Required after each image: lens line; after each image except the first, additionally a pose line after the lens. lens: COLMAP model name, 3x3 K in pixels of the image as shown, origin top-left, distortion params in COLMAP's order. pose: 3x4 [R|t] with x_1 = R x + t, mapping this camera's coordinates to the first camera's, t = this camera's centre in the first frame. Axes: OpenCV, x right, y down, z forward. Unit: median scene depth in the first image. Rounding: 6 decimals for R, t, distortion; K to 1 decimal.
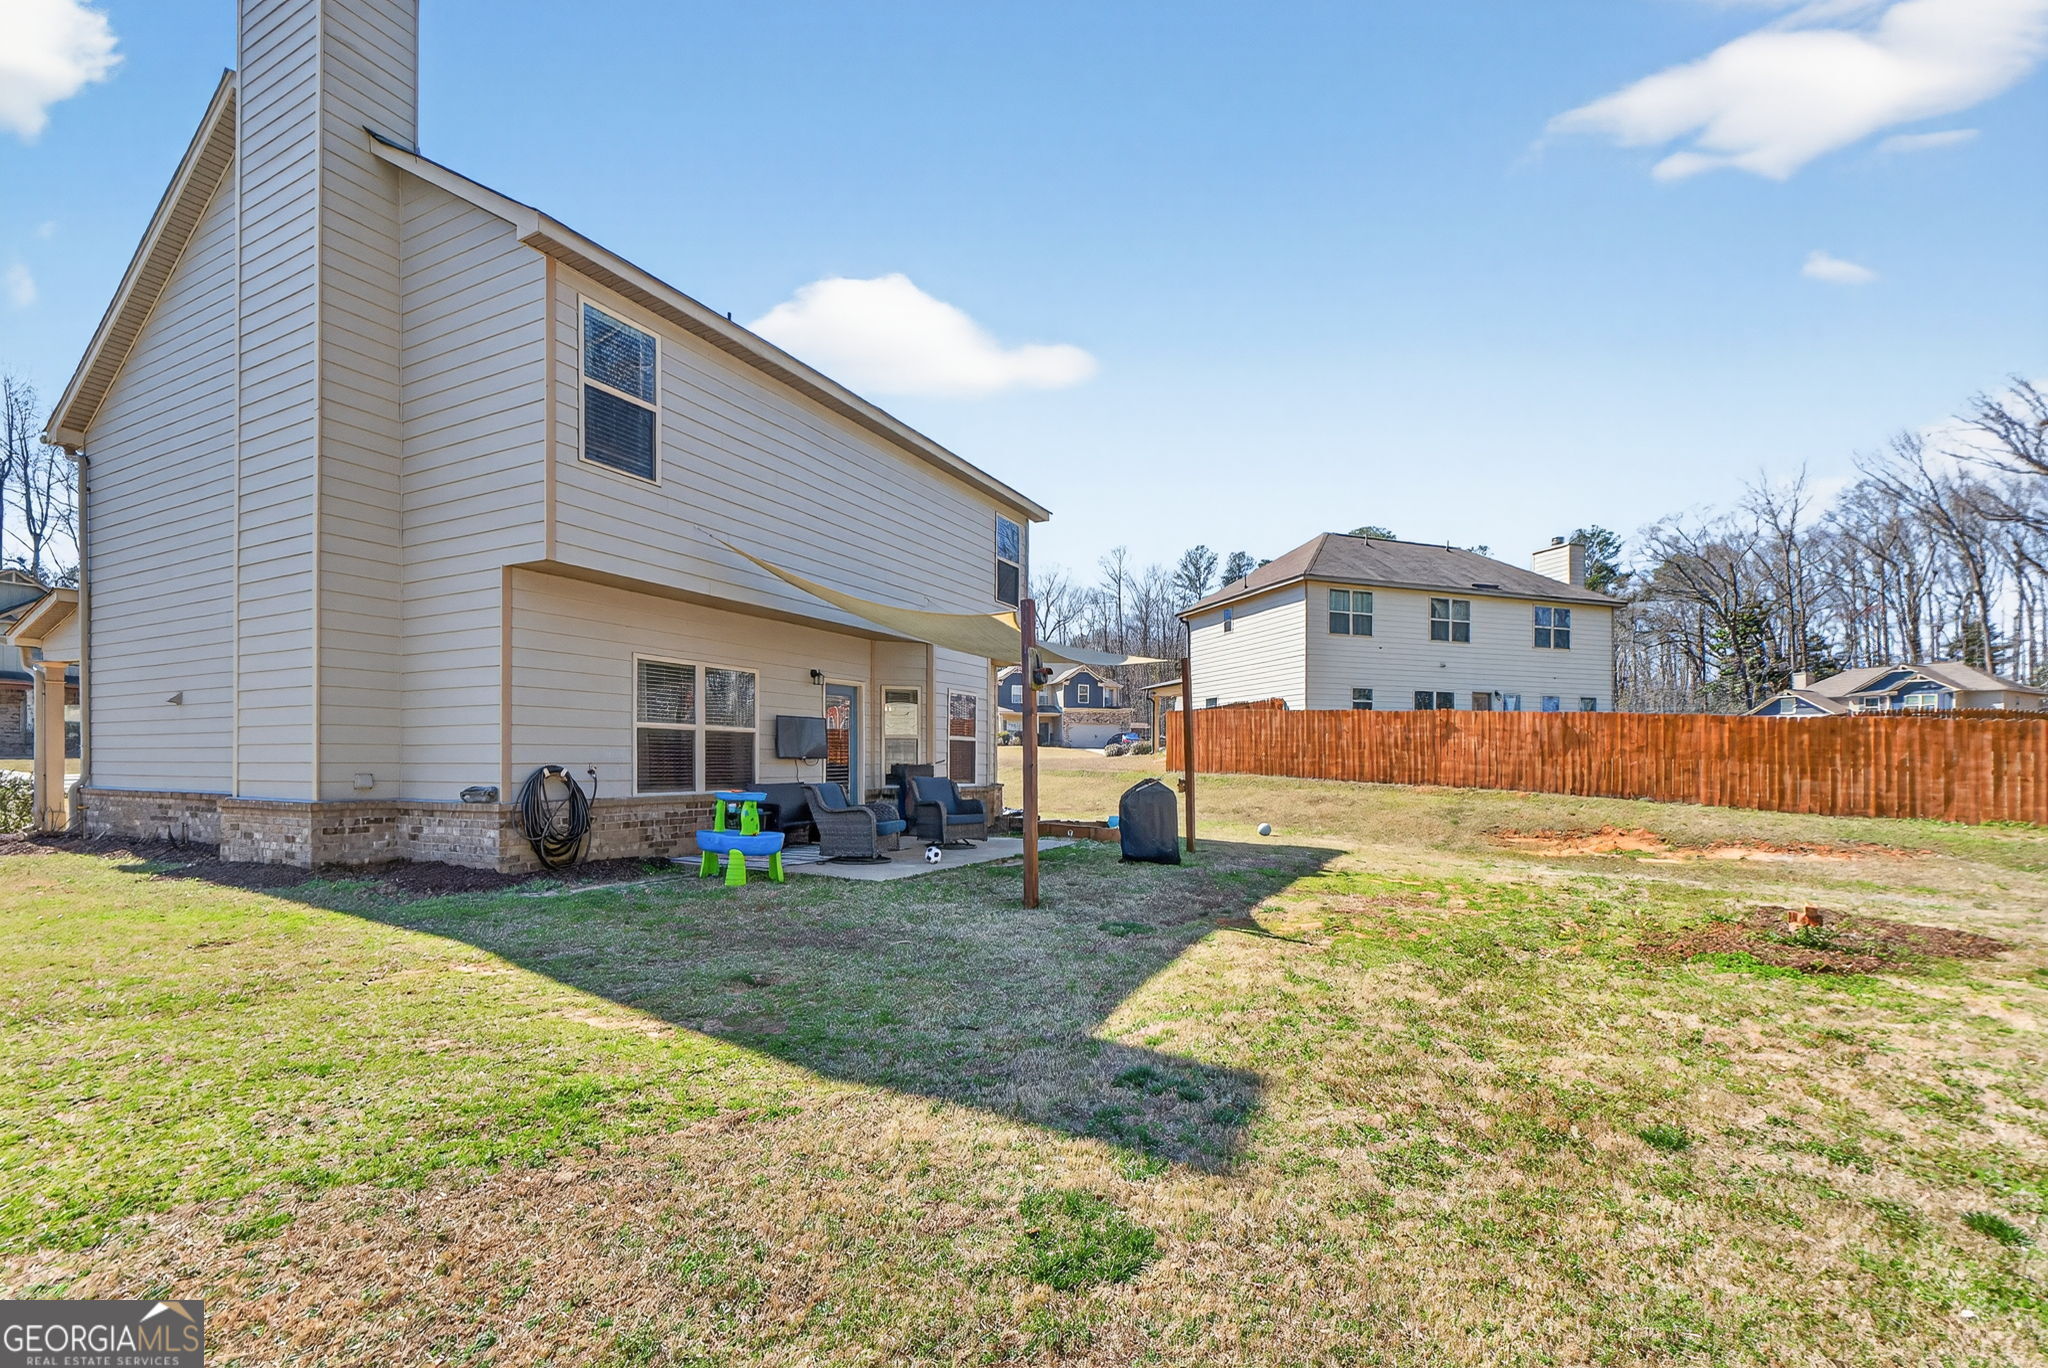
lens RADIAL K [[863.3, 0, 1025.3], [0, 863.3, 762.7], [0, 0, 1]] dist [0.000591, -0.000150]
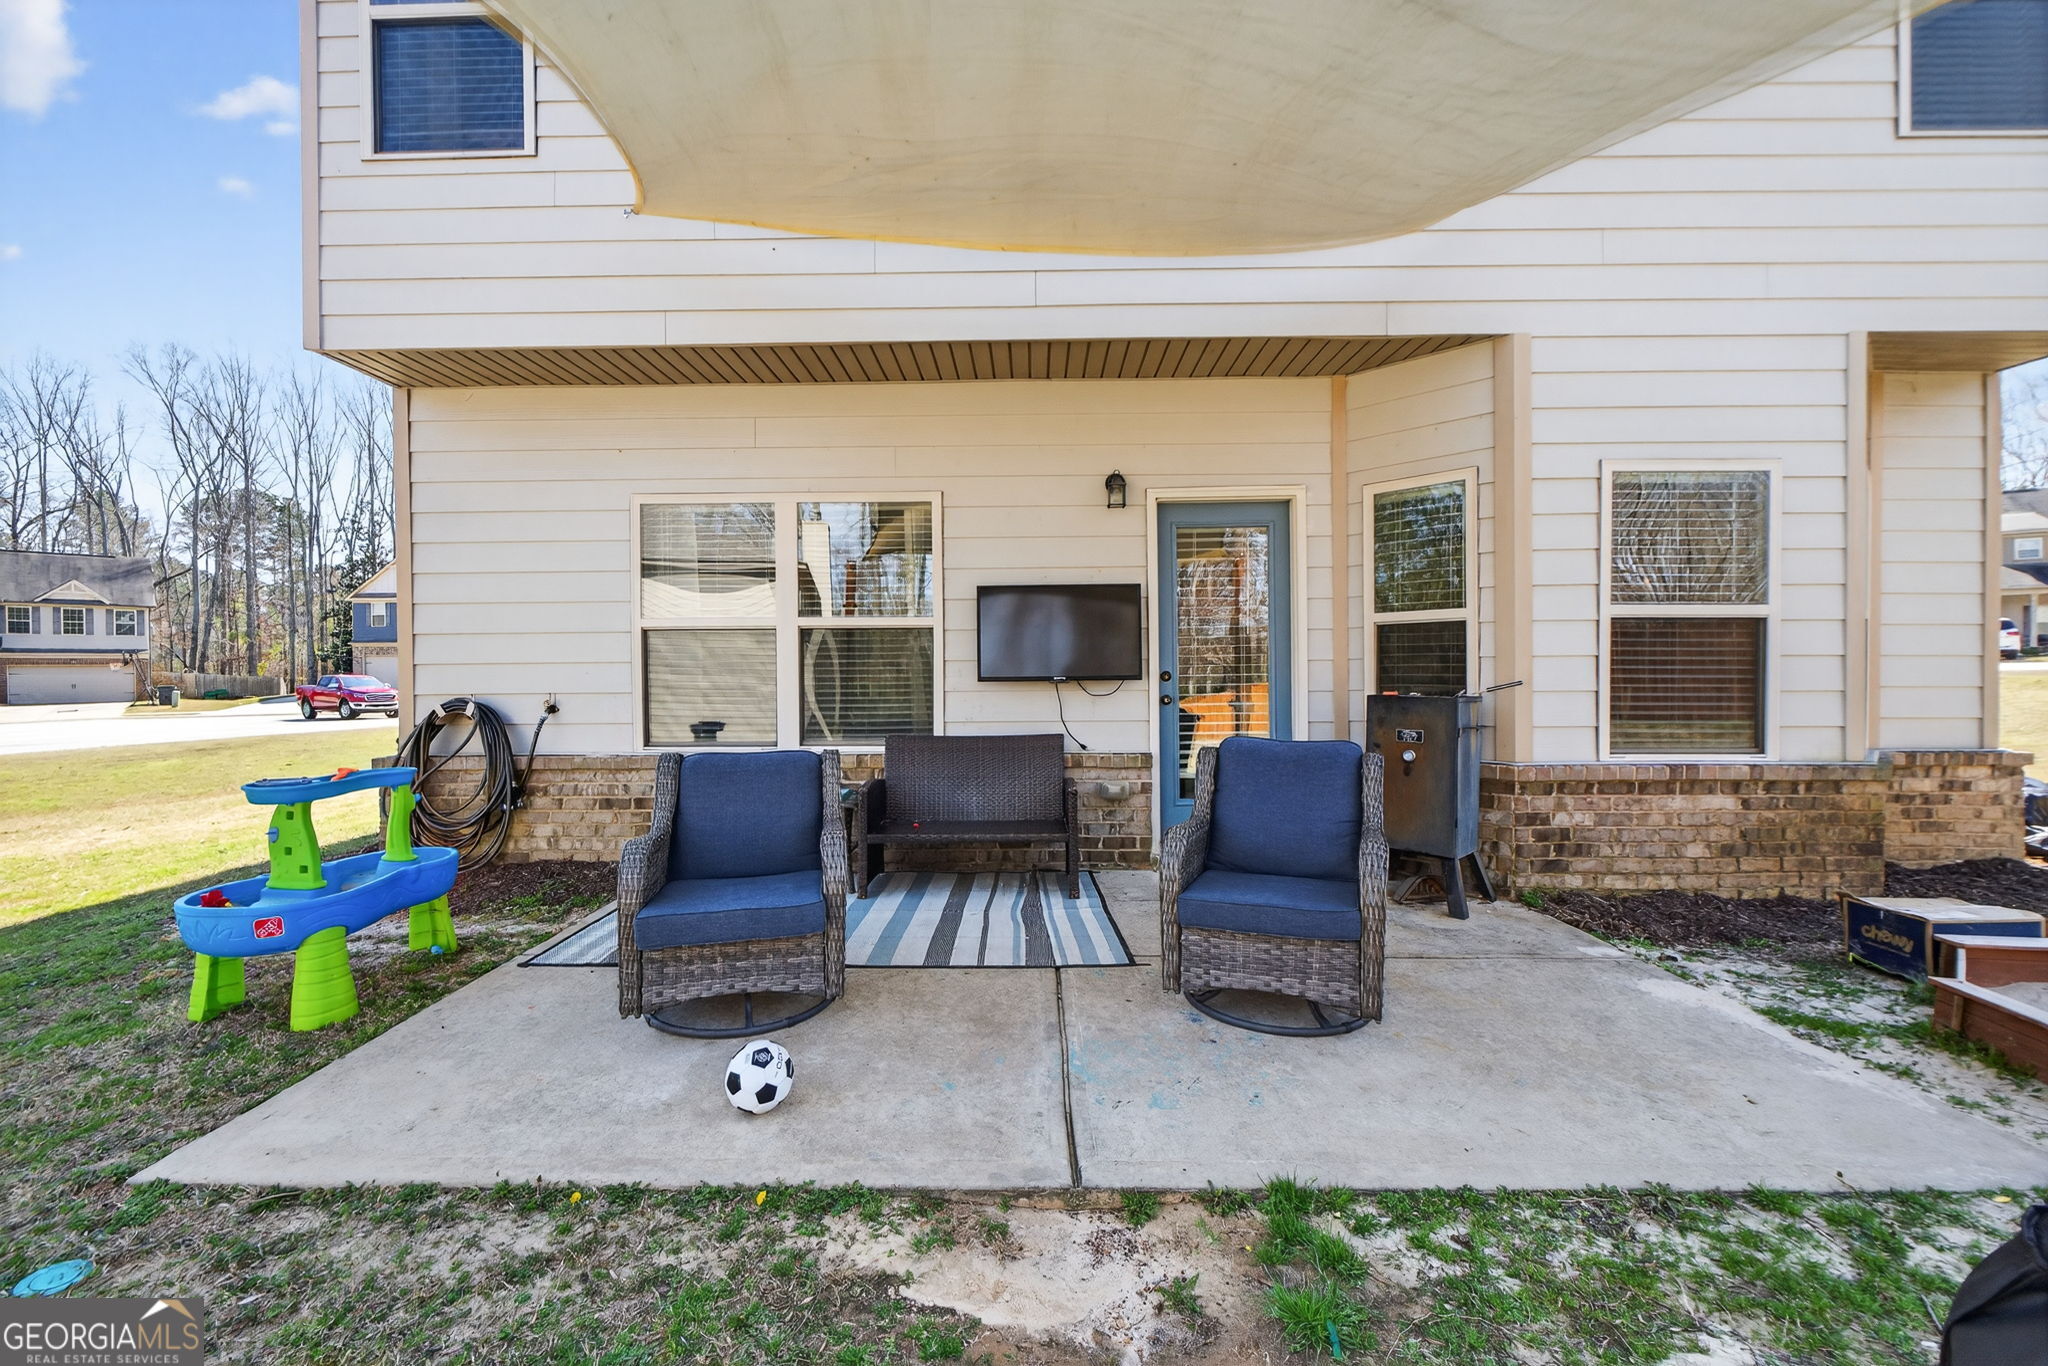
lens RADIAL K [[870.6, 0, 1024.4], [0, 870.6, 676.9], [0, 0, 1]] dist [0.001788, -0.002833]
pose [[0.440057, 0.006884, -0.897943, 0.137068], [0.007697, 0.999905, 0.011438, -0.012075], [0.897937, -0.011945, 0.439962, 0.825637]]
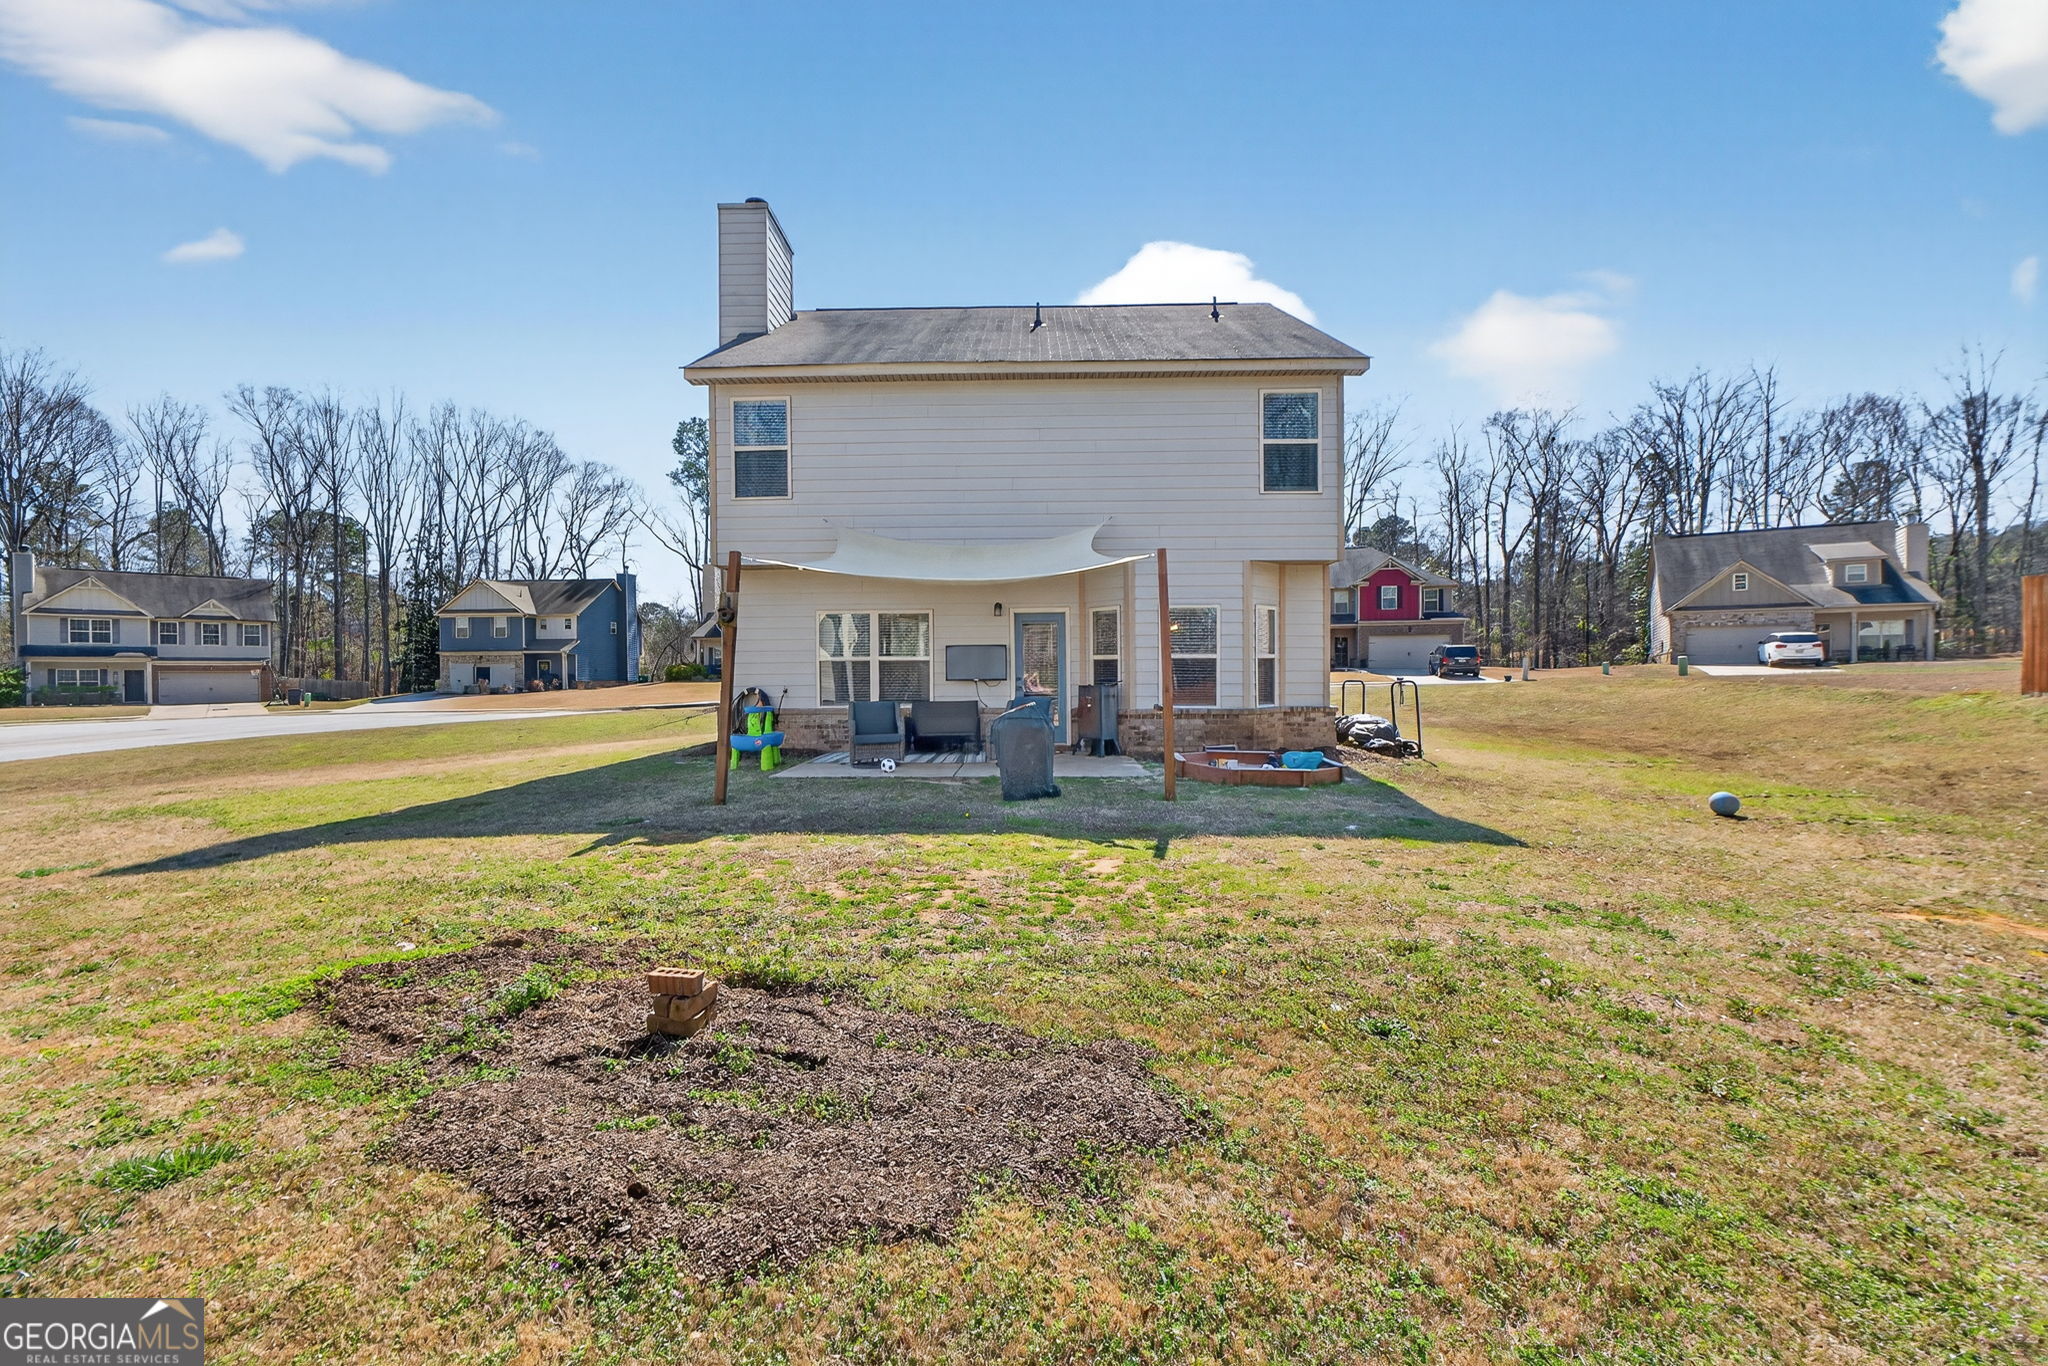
lens RADIAL K [[870.6, 0, 1024.4], [0, 870.6, 676.9], [0, 0, 1]] dist [0.001788, -0.002833]
pose [[0.429019, 0.001918, -0.903293, 0.876372], [0.008178, 0.999949, 0.006008, -0.016827], [0.903259, -0.009965, 0.428981, 0.576374]]
